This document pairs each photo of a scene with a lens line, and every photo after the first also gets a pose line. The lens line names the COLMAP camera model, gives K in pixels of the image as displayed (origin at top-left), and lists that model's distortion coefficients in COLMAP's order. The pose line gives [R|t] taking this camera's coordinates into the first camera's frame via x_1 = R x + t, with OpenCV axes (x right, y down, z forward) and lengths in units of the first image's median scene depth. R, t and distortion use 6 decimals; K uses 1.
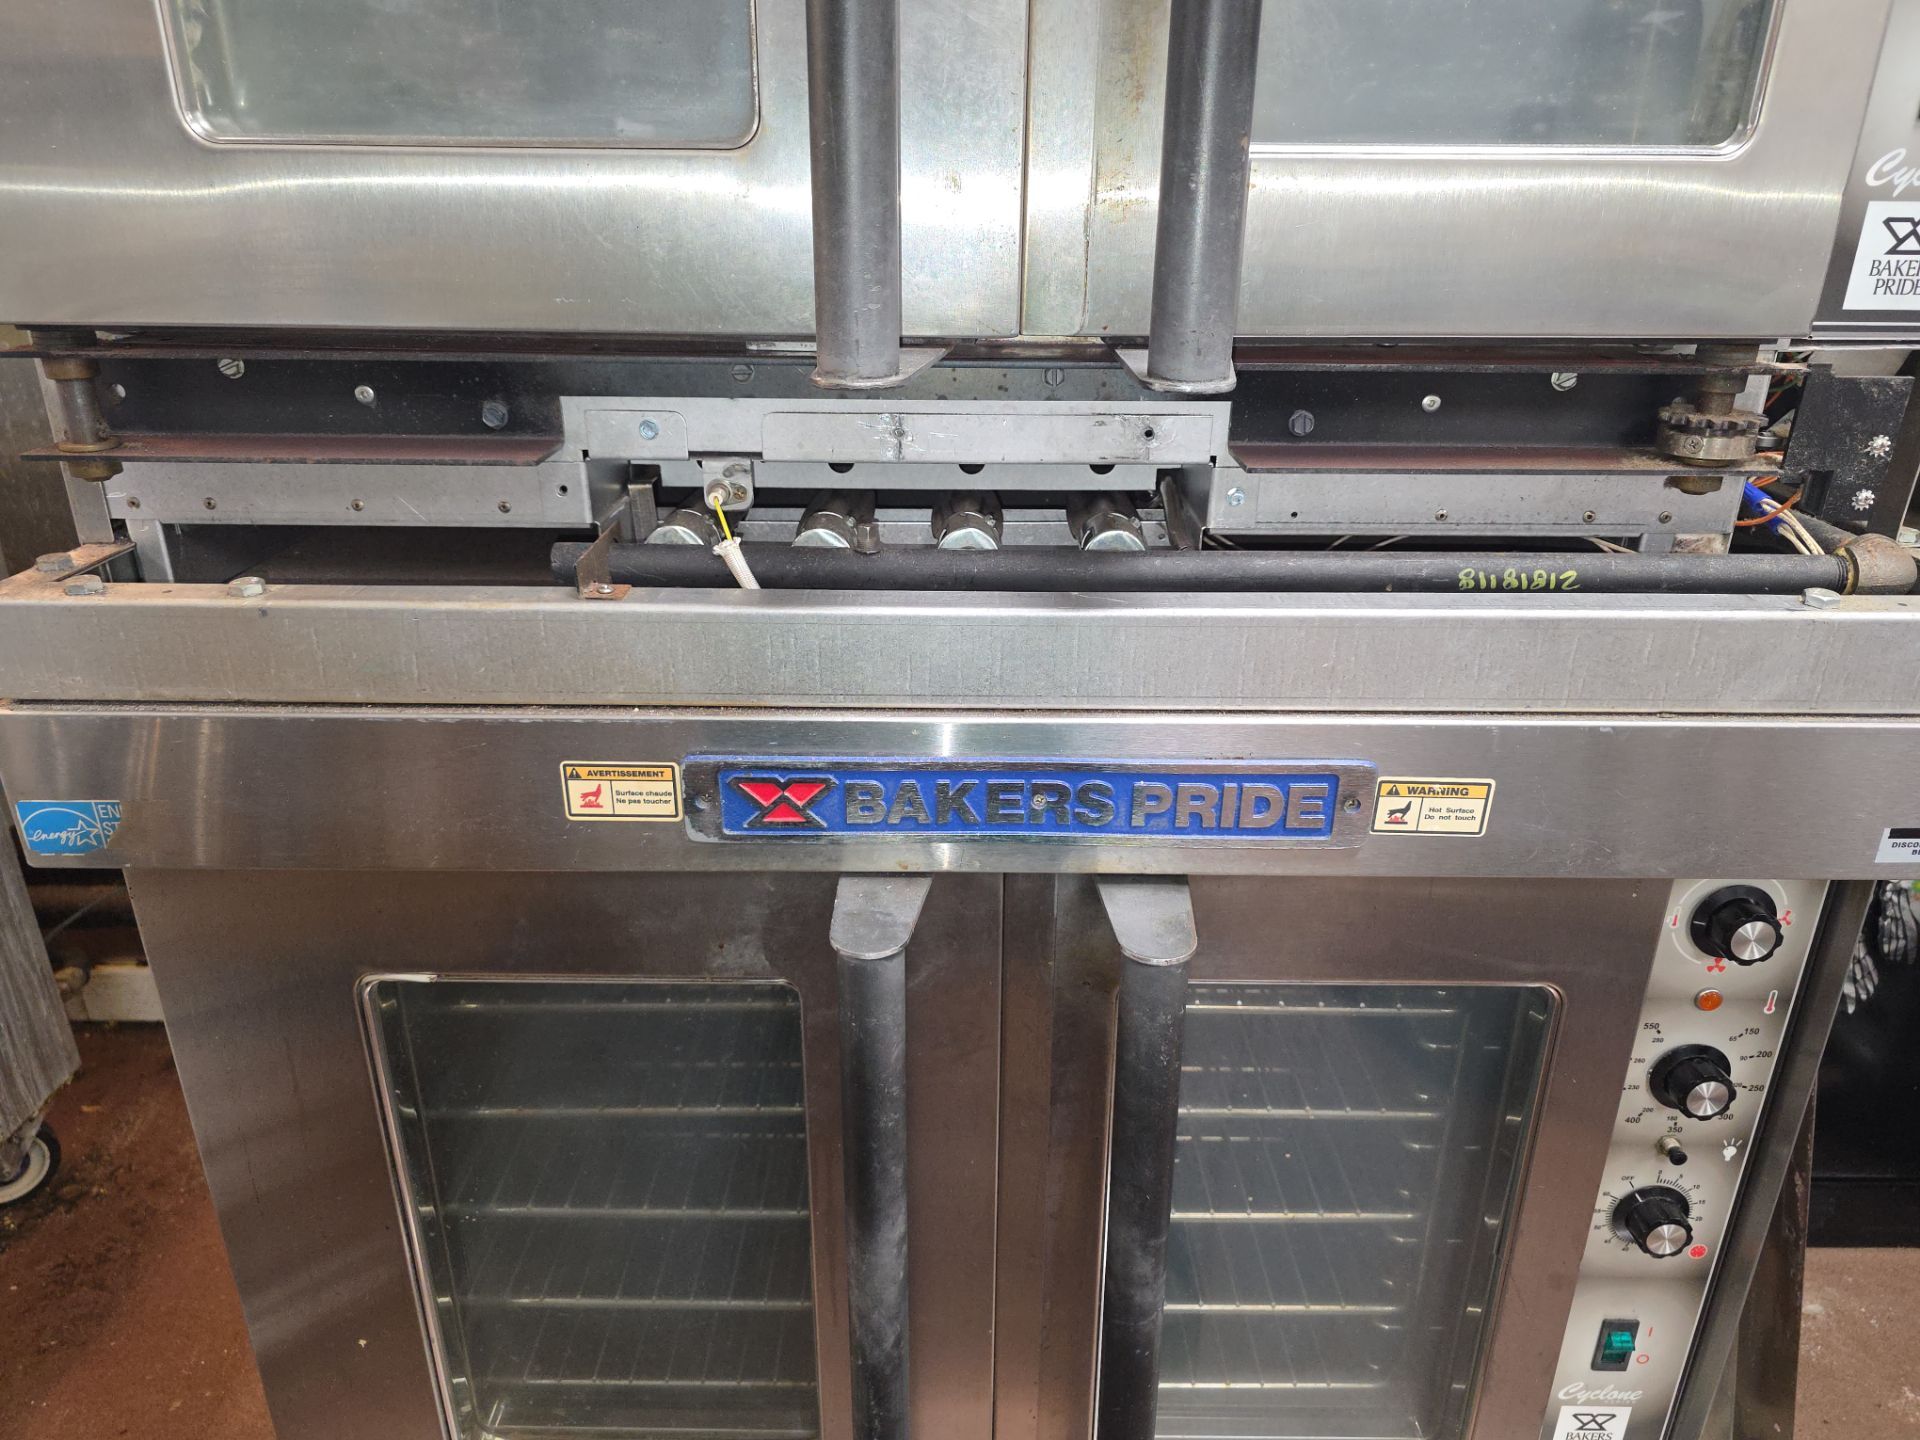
lens RADIAL K [[1286.8, 0, 945.1], [0, 1286.8, 739.8], [0, 0, 1]] dist [0.043554, -0.047593]
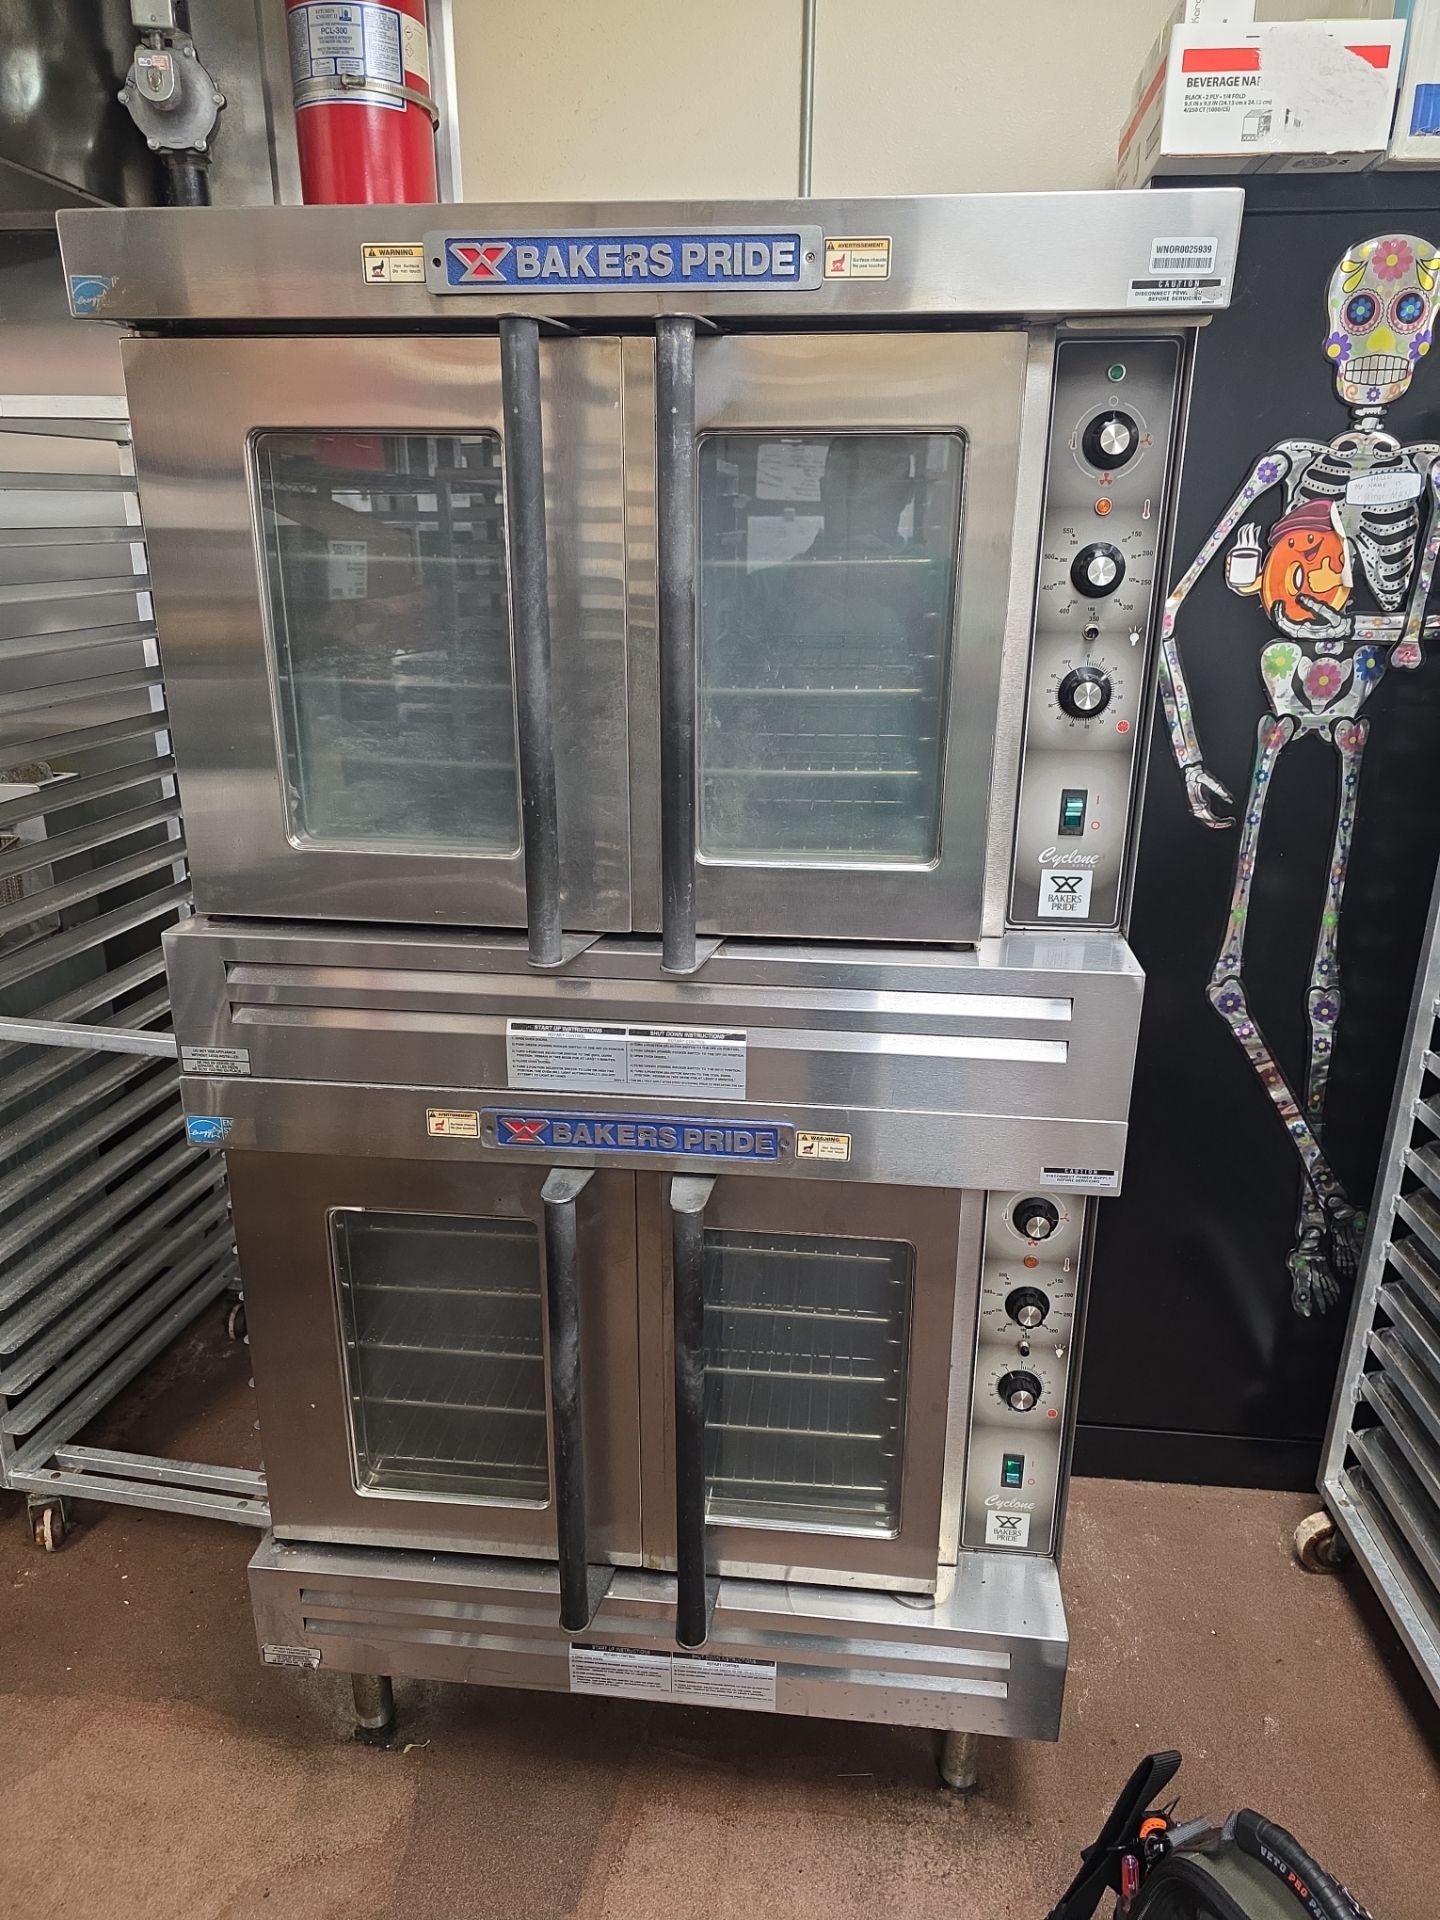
lens RADIAL K [[1286.8, 0, 710.6], [0, 1286.8, 985.1], [0, 0, 1]] dist [0.043554, -0.047593]
pose [[0.994521, 0.032366, -0.099397, 0.388081], [-0.039019, 0.997075, -0.065726, -0.065784], [0.096979, 0.069245, 0.992875, -1.129703]]
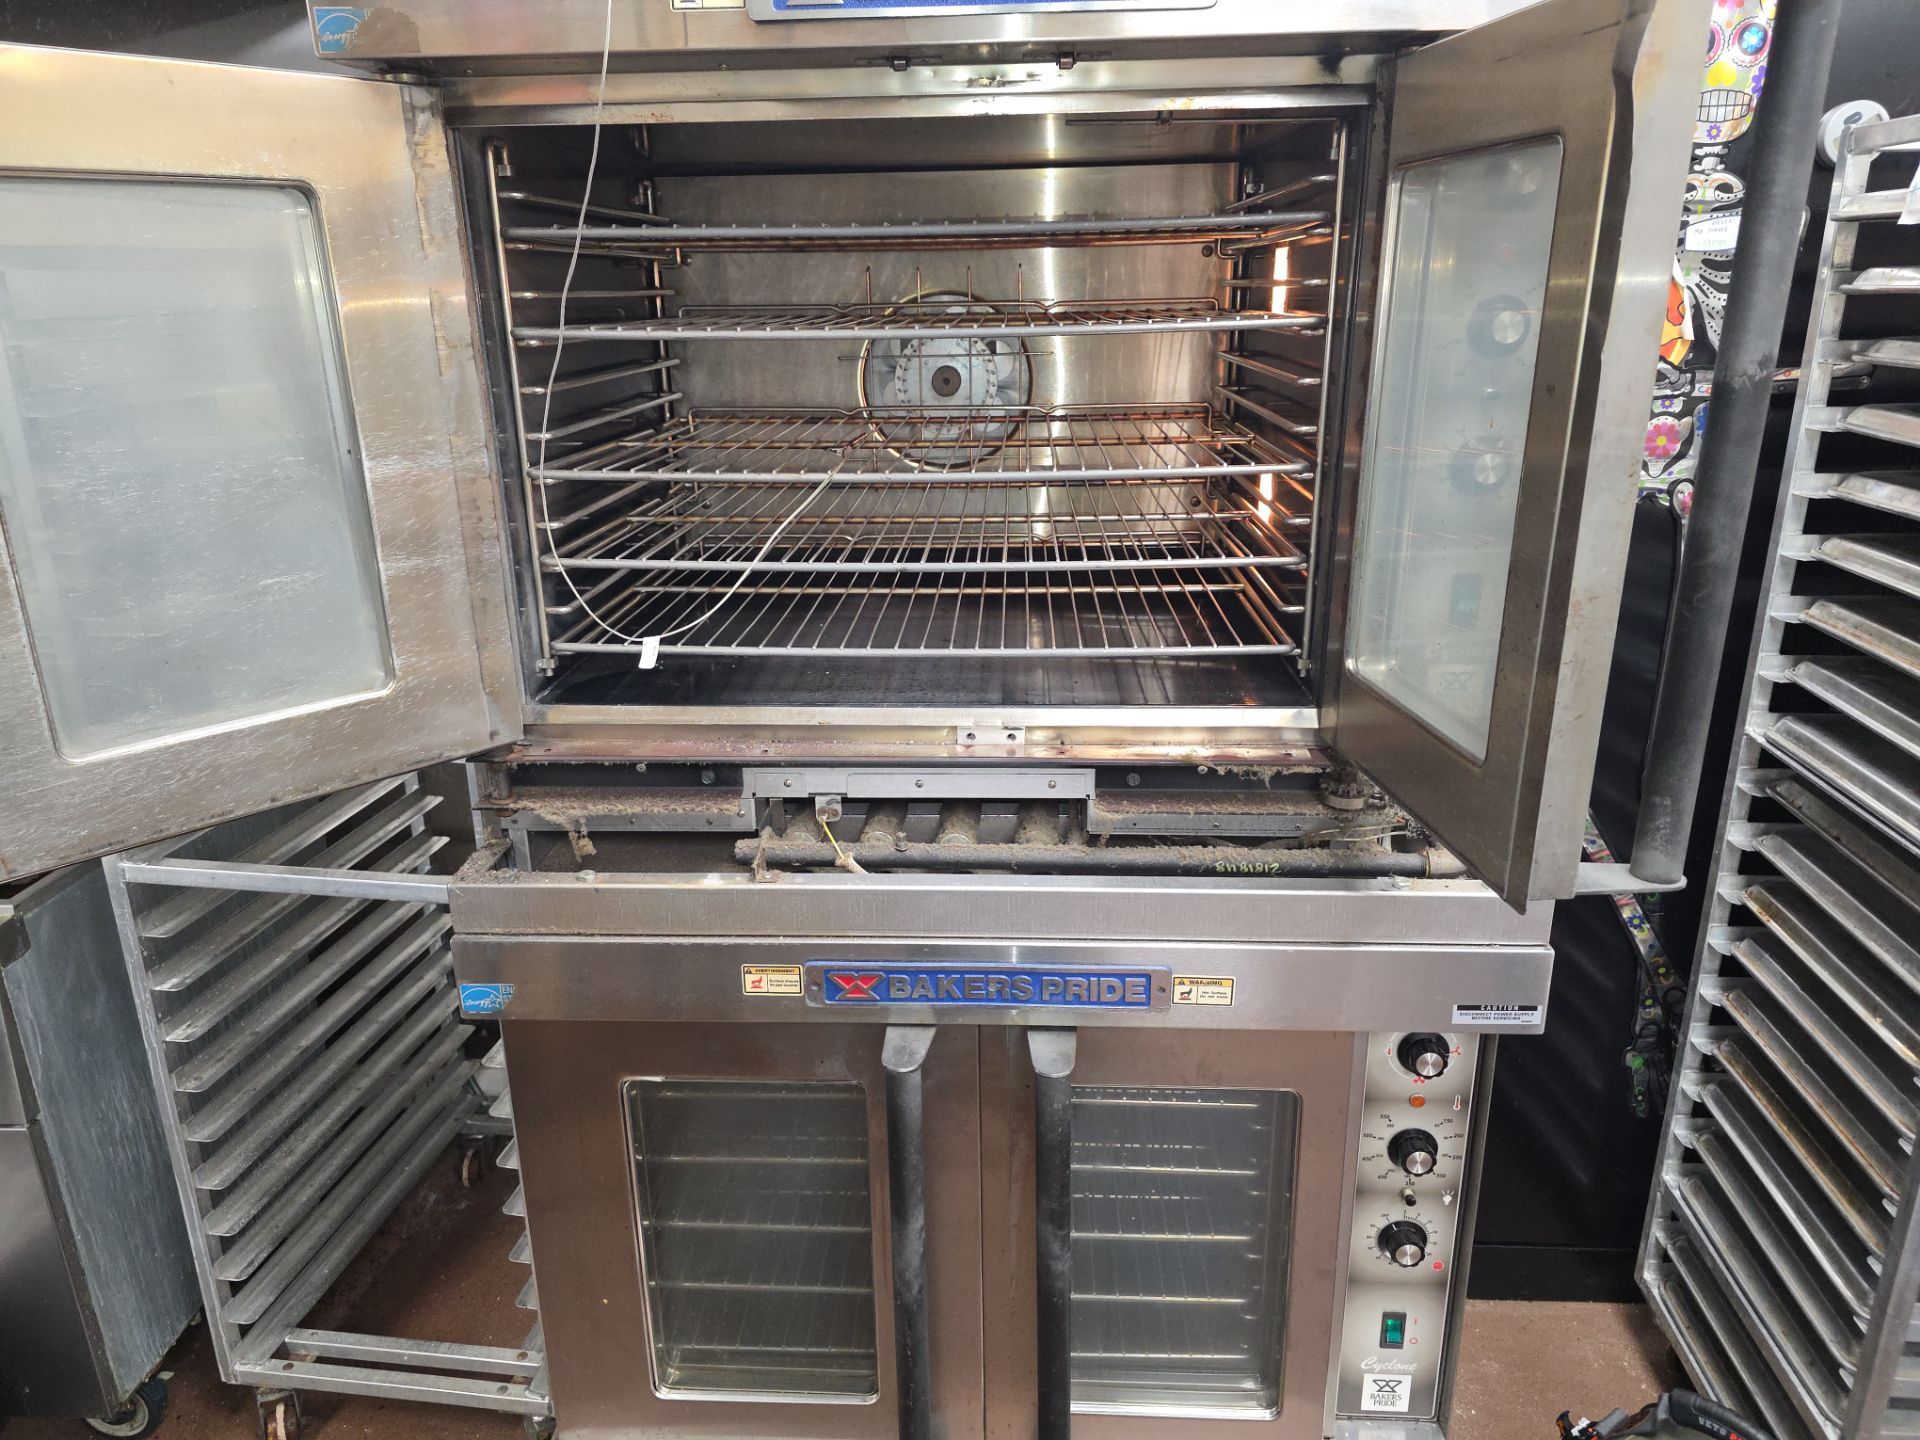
lens RADIAL K [[1286.8, 0, 937.1], [0, 1286.8, 737.2], [0, 0, 1]] dist [0.043554, -0.047593]
pose [[0.998243, -0.006141, -0.058931, 0.103611], [0.001534, 0.996959, -0.077918, -0.165901], [0.059230, 0.077691, 0.995217, -0.890456]]
